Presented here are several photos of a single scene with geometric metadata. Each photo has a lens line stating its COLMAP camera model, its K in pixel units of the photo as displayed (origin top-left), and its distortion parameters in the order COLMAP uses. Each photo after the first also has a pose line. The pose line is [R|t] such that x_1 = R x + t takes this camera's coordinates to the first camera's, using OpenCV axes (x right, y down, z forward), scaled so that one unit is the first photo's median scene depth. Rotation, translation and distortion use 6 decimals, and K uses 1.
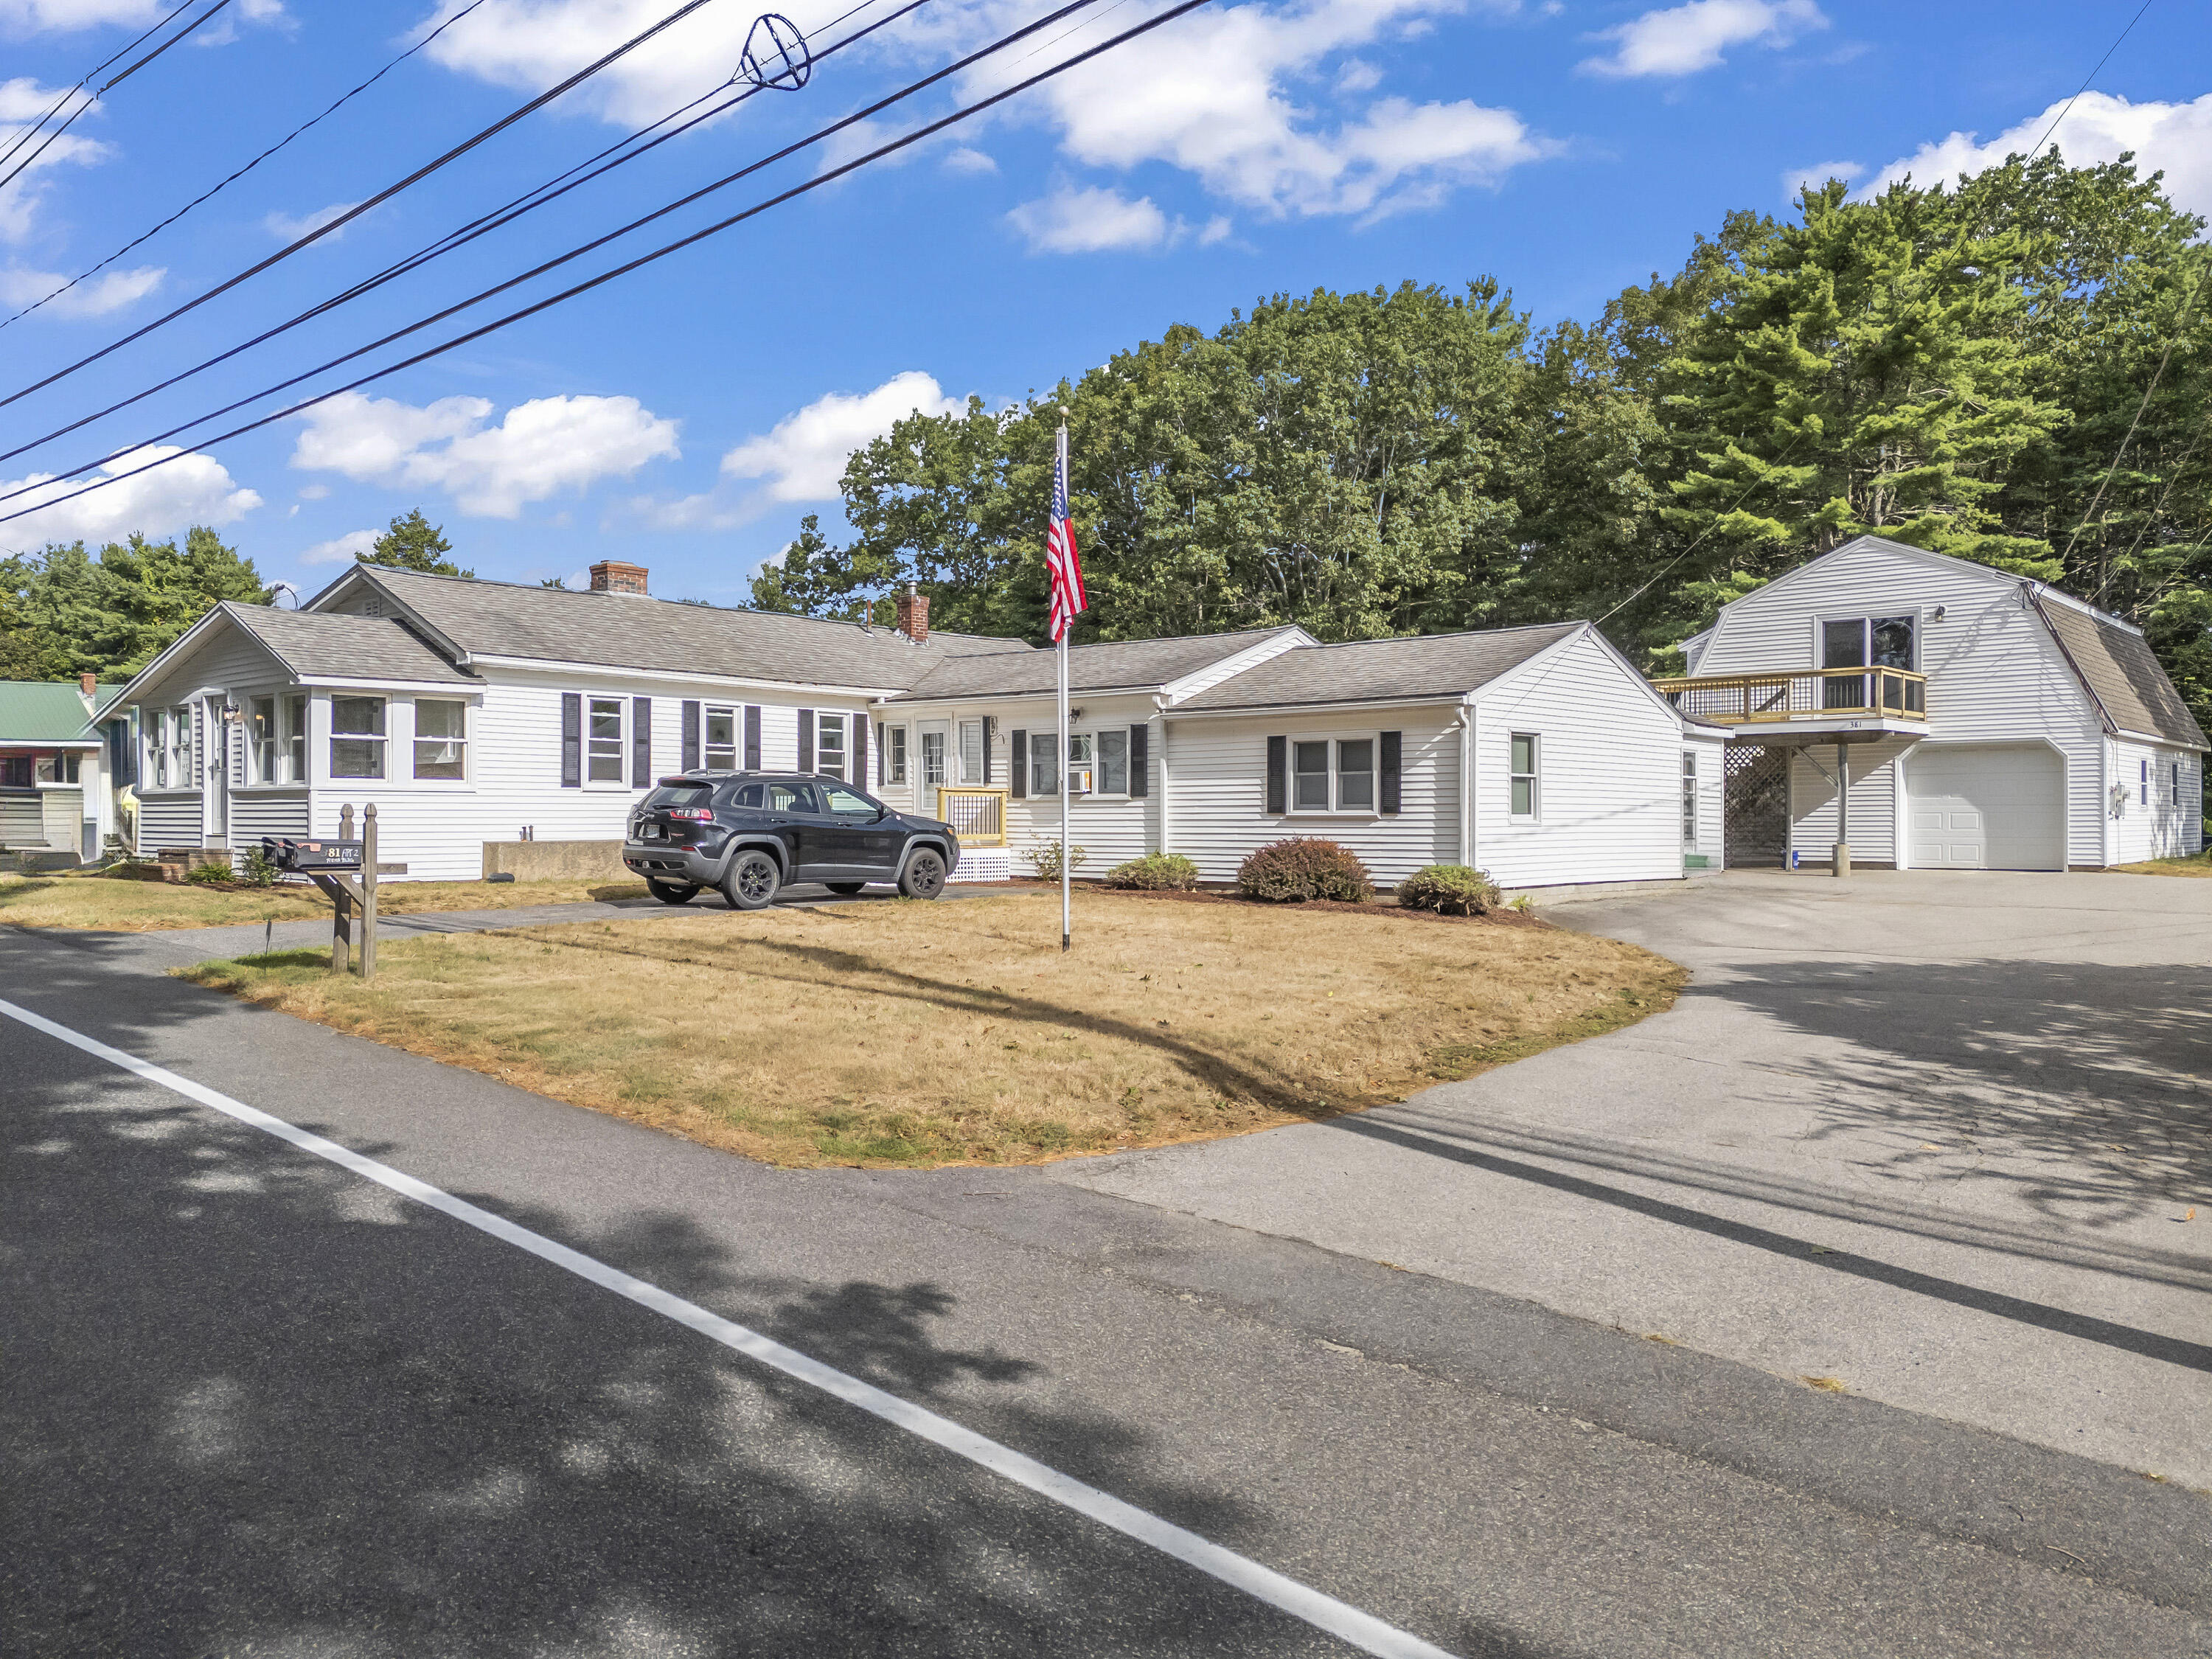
lens RADIAL K [[1622.3, 0, 1105.5], [0, 1622.3, 821.6], [0, 0, 1]] dist [0.085470, -0.088598]
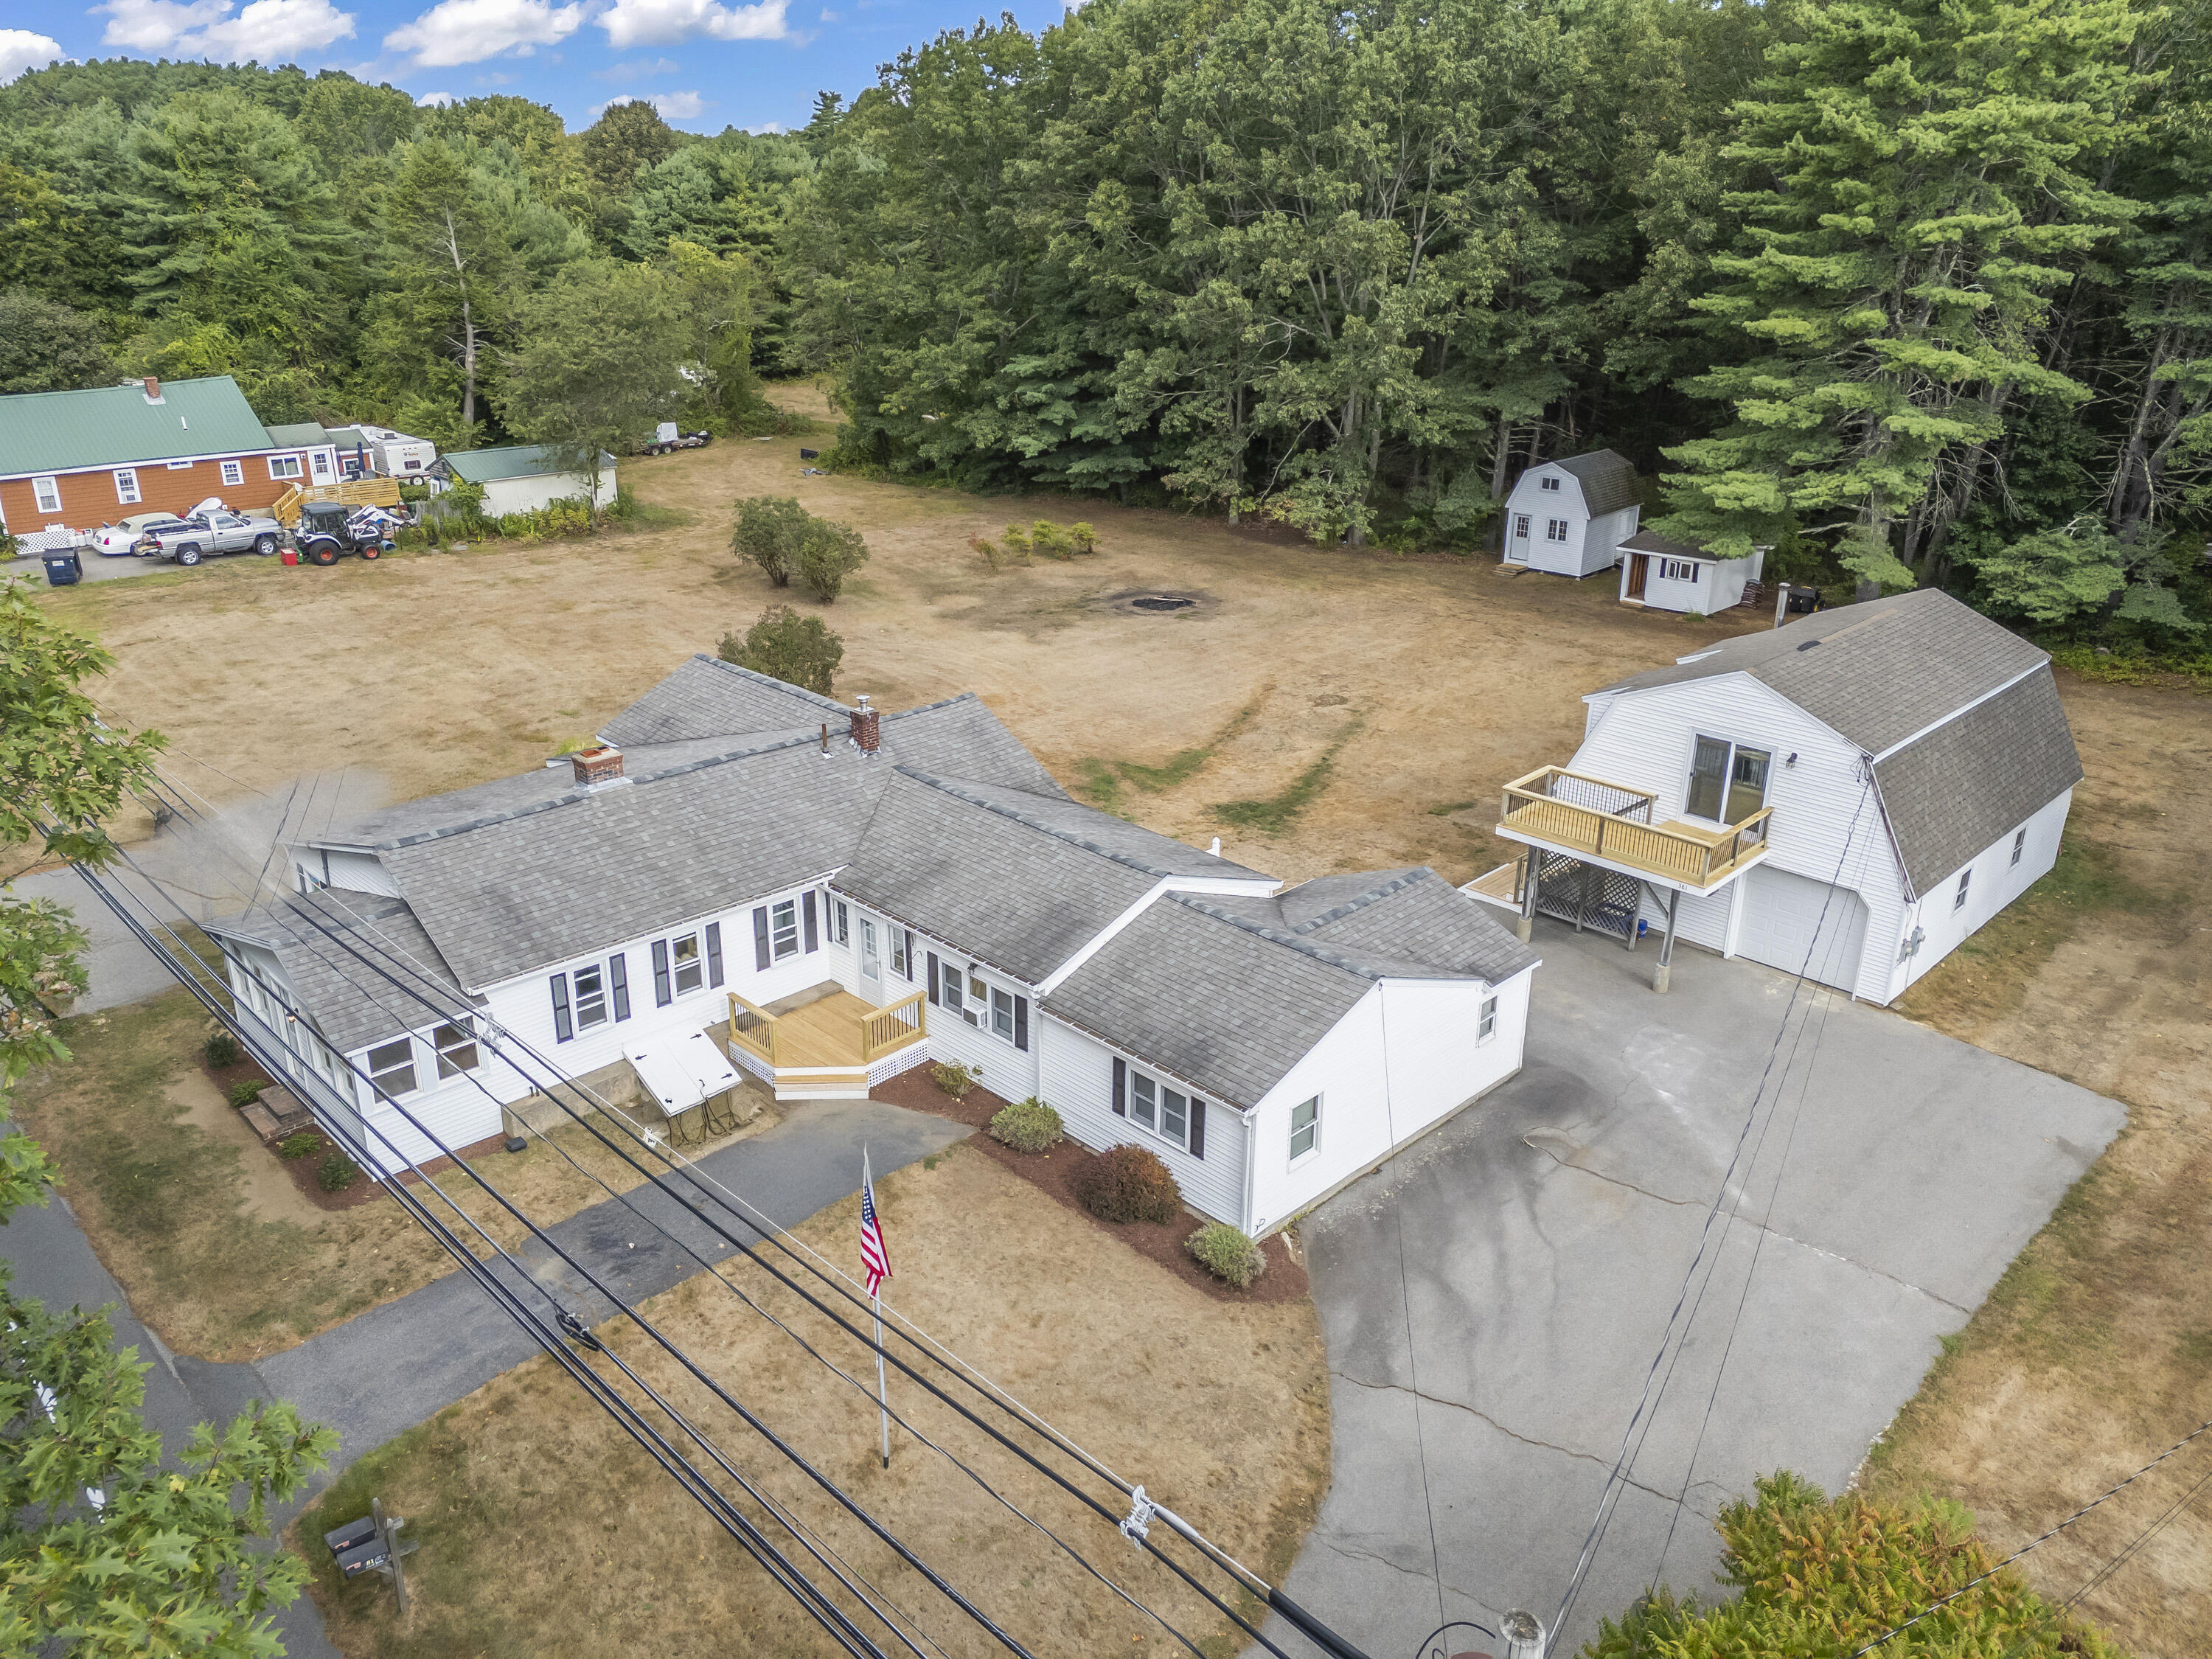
lens RADIAL K [[1622.3, 0, 1105.5], [0, 1622.3, 821.6], [0, 0, 1]] dist [0.085470, -0.088598]
pose [[0.997839, 0.031185, -0.057839, 0.130501], [-0.007781, 0.930094, 0.367240, -0.546722], [0.065248, -0.365996, 0.928326, -0.064314]]
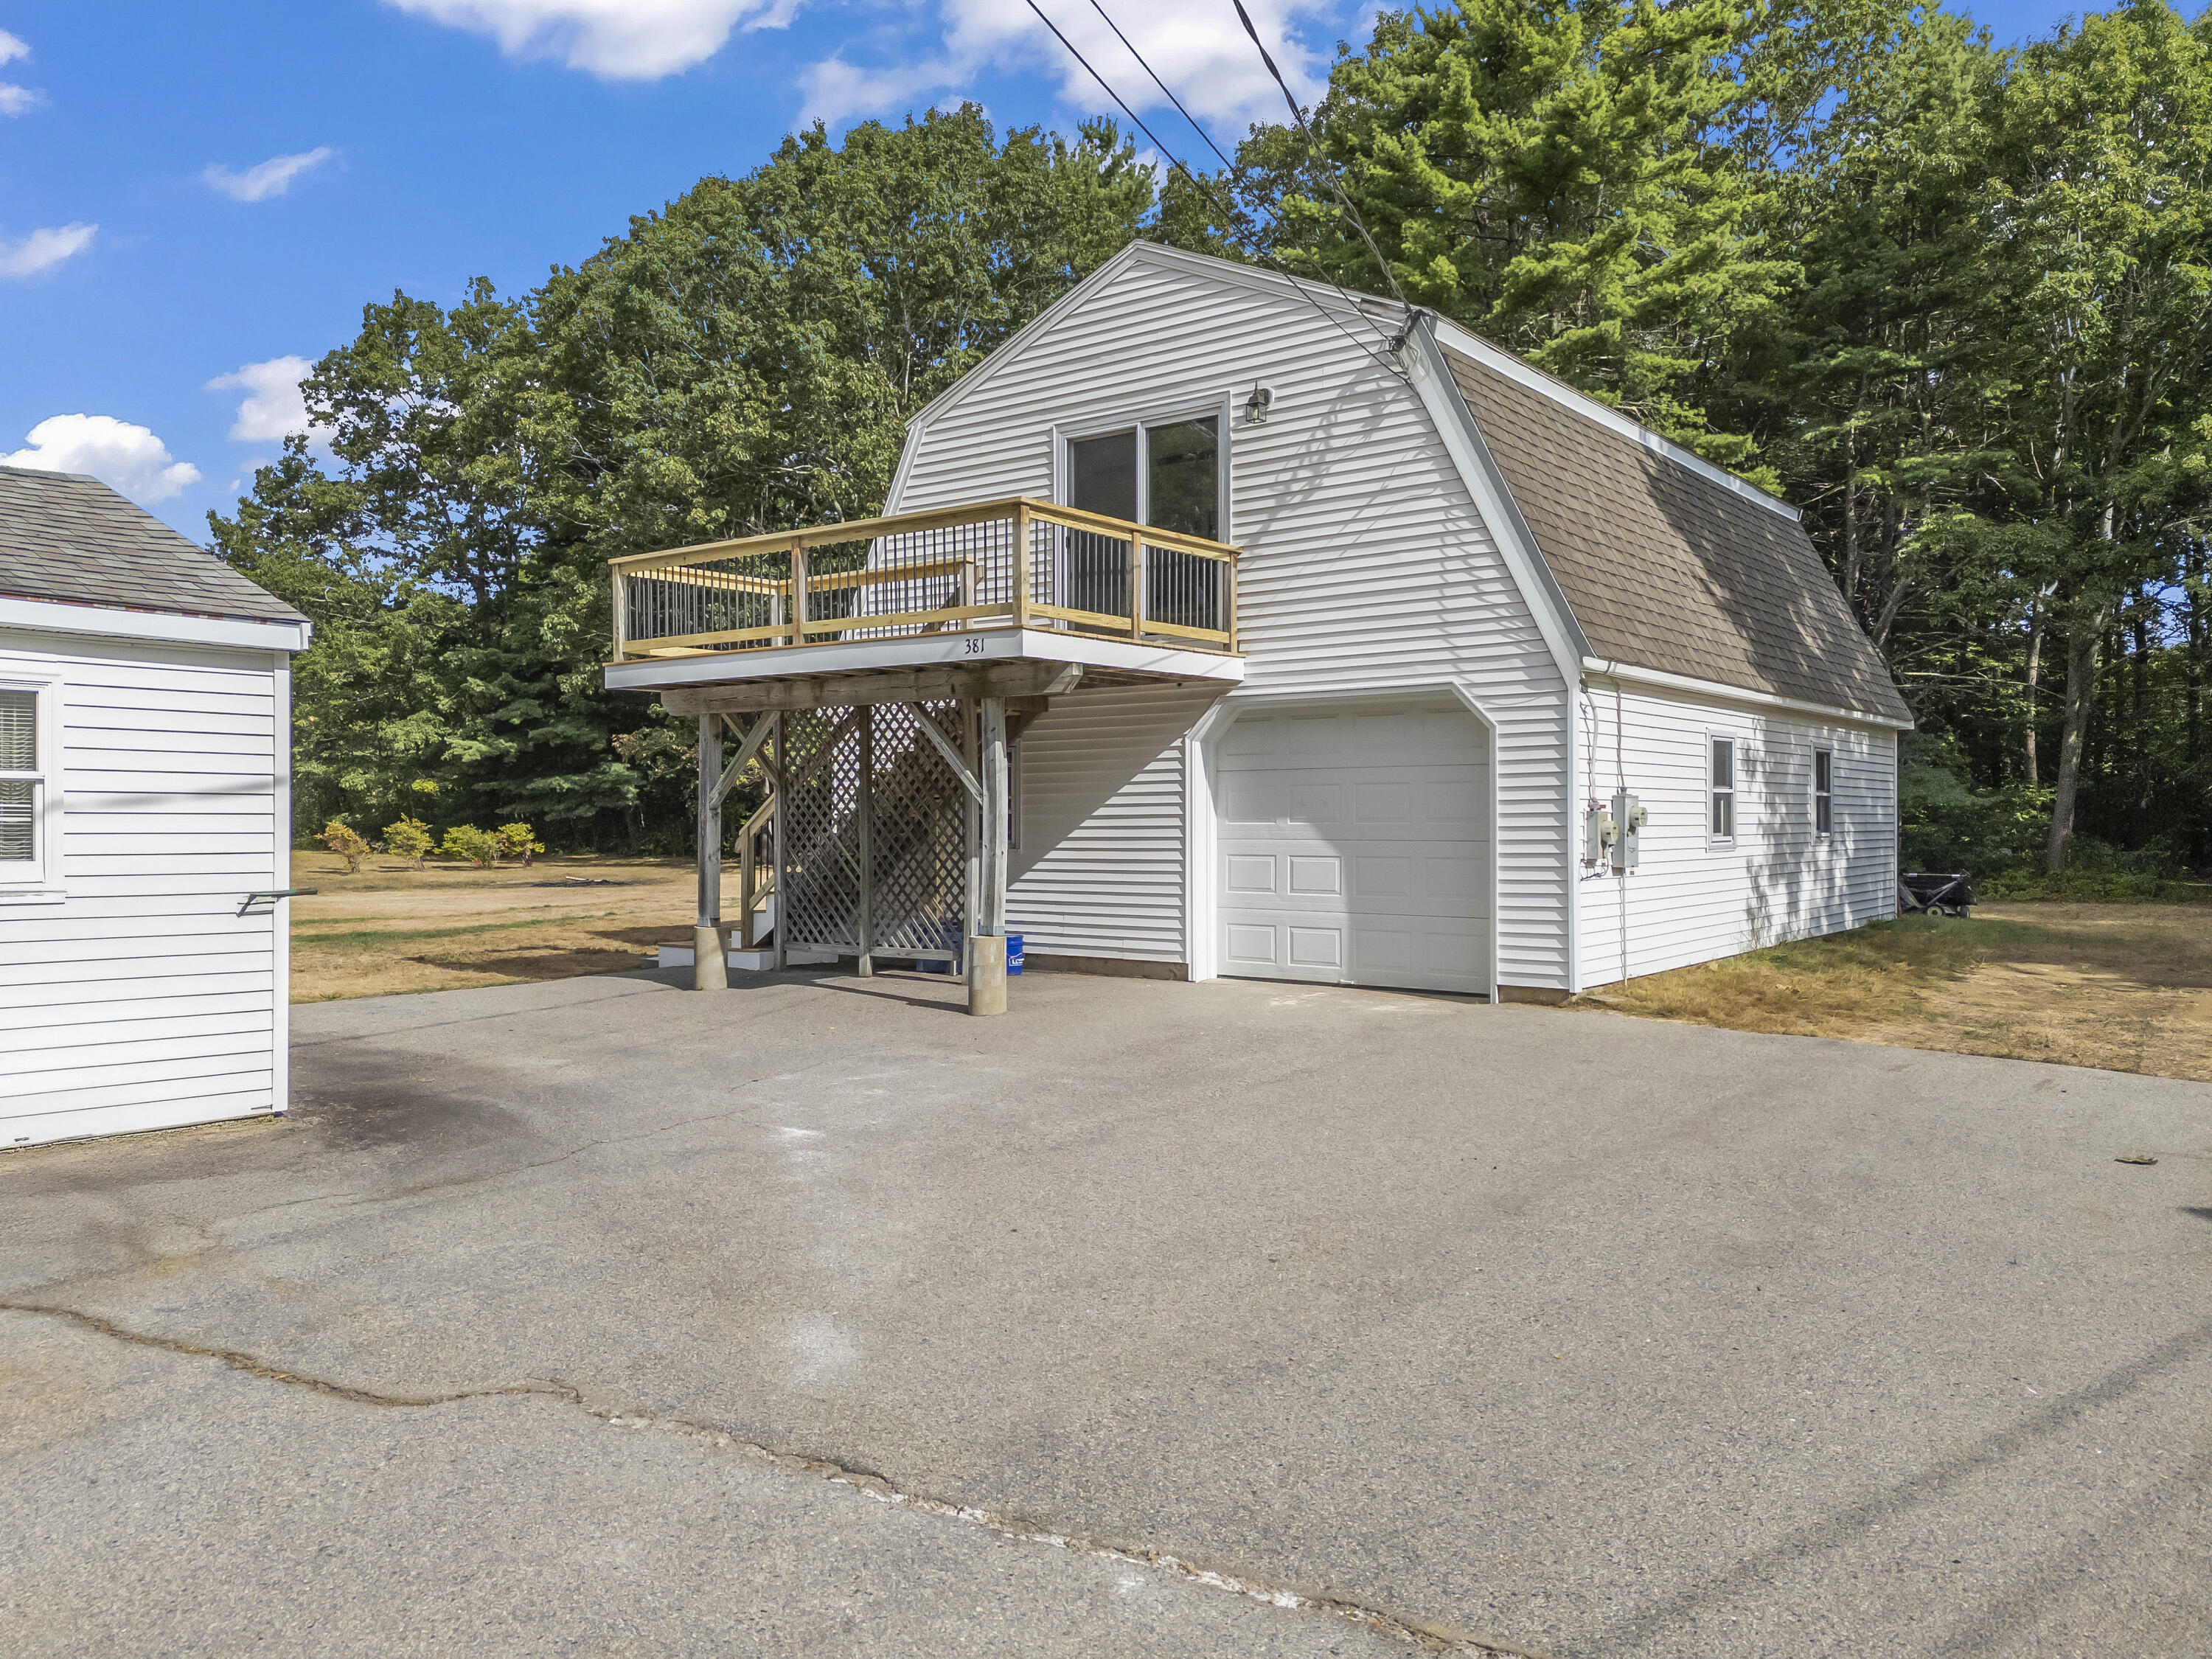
lens RADIAL K [[1622.3, 0, 1105.5], [0, 1622.3, 821.6], [0, 0, 1]] dist [0.085470, -0.088598]
pose [[0.997770, -0.000825, 0.066738, 0.490734], [0.000723, 0.999999, 0.001558, -0.017368], [-0.066739, -0.001506, 0.997769, 0.638883]]
